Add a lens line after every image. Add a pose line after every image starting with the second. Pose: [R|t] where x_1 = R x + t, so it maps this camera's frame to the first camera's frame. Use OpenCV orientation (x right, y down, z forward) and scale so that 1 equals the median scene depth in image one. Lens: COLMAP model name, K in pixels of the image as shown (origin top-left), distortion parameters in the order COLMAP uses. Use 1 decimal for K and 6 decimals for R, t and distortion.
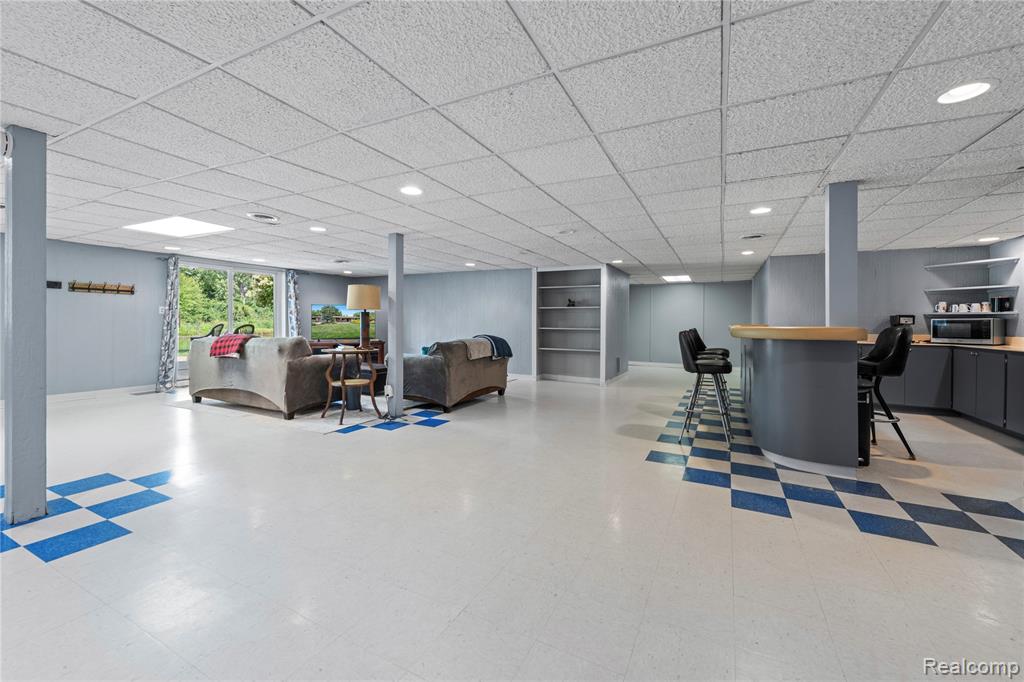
lens RADIAL K [[410.6, 0, 519.1], [0, 410.6, 321.9], [0, 0, 1]] dist [0.010610, 0.000019]
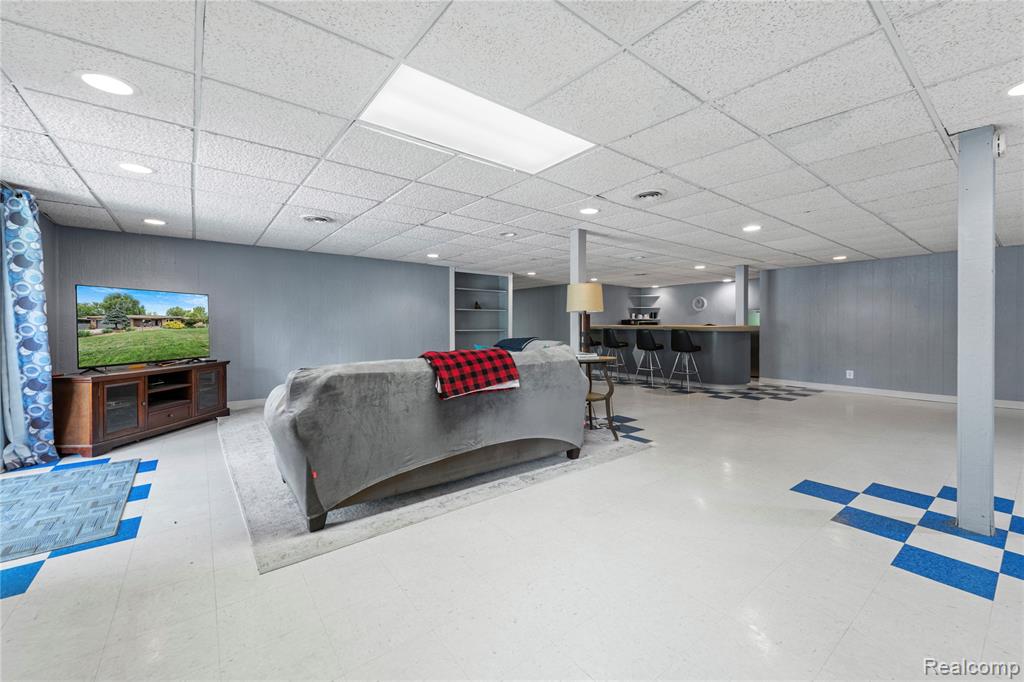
lens RADIAL K [[410.6, 0, 519.1], [0, 410.6, 321.9], [0, 0, 1]] dist [0.010610, 0.000019]
pose [[0.421197, -0.000709, 0.906969, -0.762693], [0.003813, 0.999992, -0.000990, -0.004076], [-0.906961, 0.003876, 0.421196, 0.470809]]
